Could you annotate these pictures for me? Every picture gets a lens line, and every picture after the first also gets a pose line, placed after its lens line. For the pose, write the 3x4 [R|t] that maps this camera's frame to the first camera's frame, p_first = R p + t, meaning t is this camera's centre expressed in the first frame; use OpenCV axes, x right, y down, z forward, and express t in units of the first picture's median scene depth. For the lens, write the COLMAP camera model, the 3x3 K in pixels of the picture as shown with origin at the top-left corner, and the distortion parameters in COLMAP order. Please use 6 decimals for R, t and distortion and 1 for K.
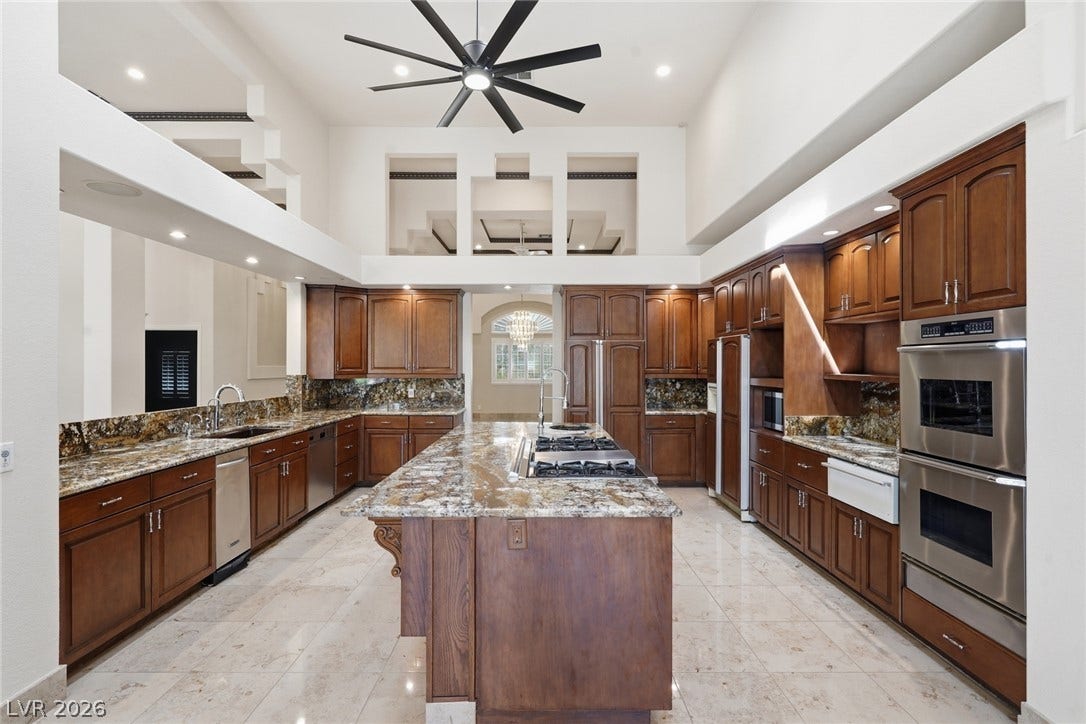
lens RADIAL K [[498.3, 0, 542.0], [0, 498.3, 363.8], [0, 0, 1]] dist [-0.002266, 0.000113]
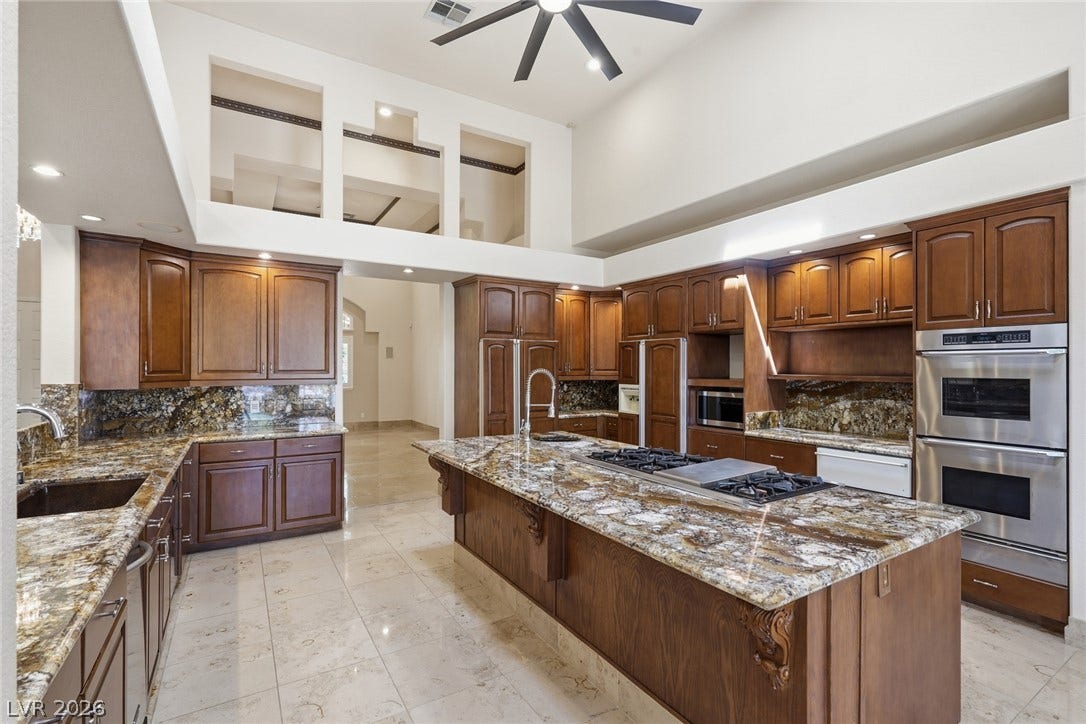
lens RADIAL K [[498.3, 0, 542.0], [0, 498.3, 363.8], [0, 0, 1]] dist [-0.002266, 0.000113]
pose [[0.848515, 0.002988, 0.529163, -0.419386], [-0.001034, 0.999992, -0.003989, 0.000844], [-0.529170, 0.002837, 0.848511, 0.268613]]
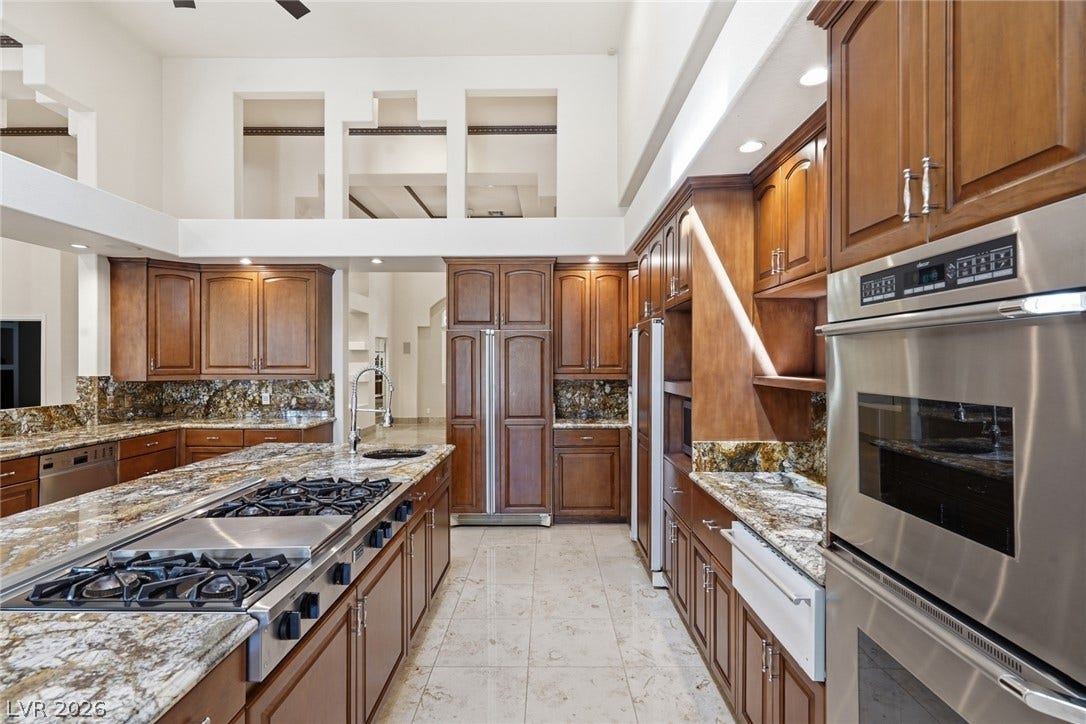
lens RADIAL K [[512.5, 0, 543.0], [0, 512.5, 362.0], [0, 0, 1]] dist [-0.001727, 0.000632]
pose [[0.999901, -0.001046, -0.014047, 0.265887], [0.001073, 0.999998, 0.001950, 0.000187], [0.014045, -0.001965, 0.999899, 0.291177]]
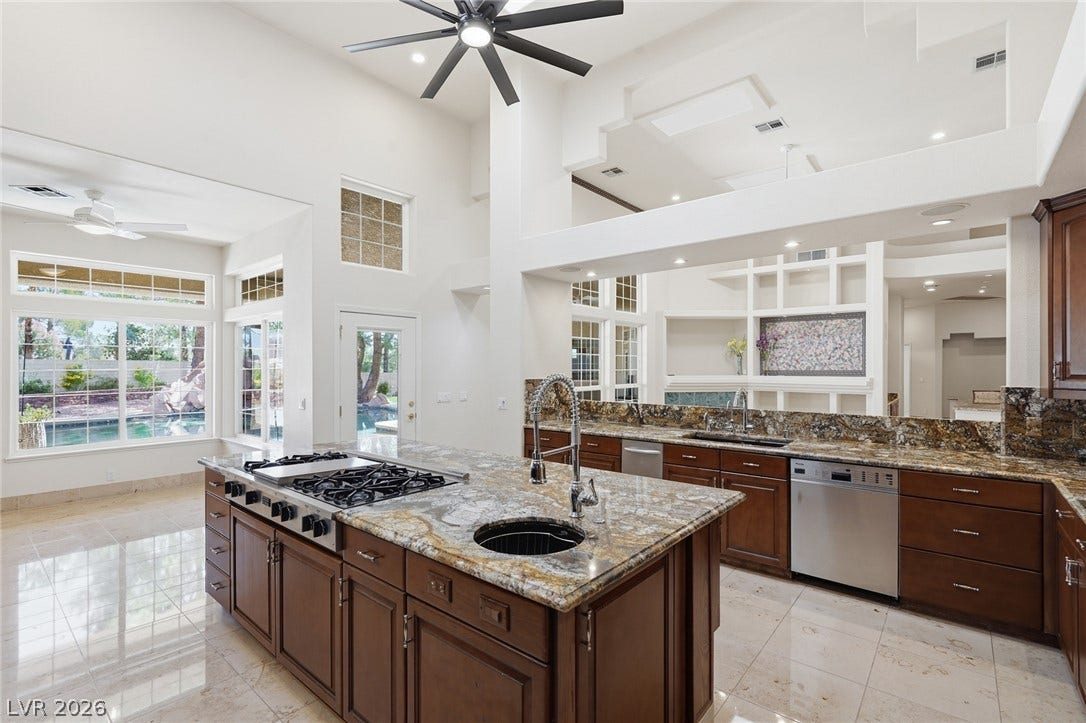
lens RADIAL K [[500.4, 0, 540.1], [0, 500.4, 362.0], [0, 0, 1]] dist [-0.002903, 0.000061]
pose [[-0.642568, -0.008059, -0.766186, 0.340235], [0.000933, 0.999936, -0.011301, 0.001123], [0.766228, -0.007976, -0.642519, 1.227067]]
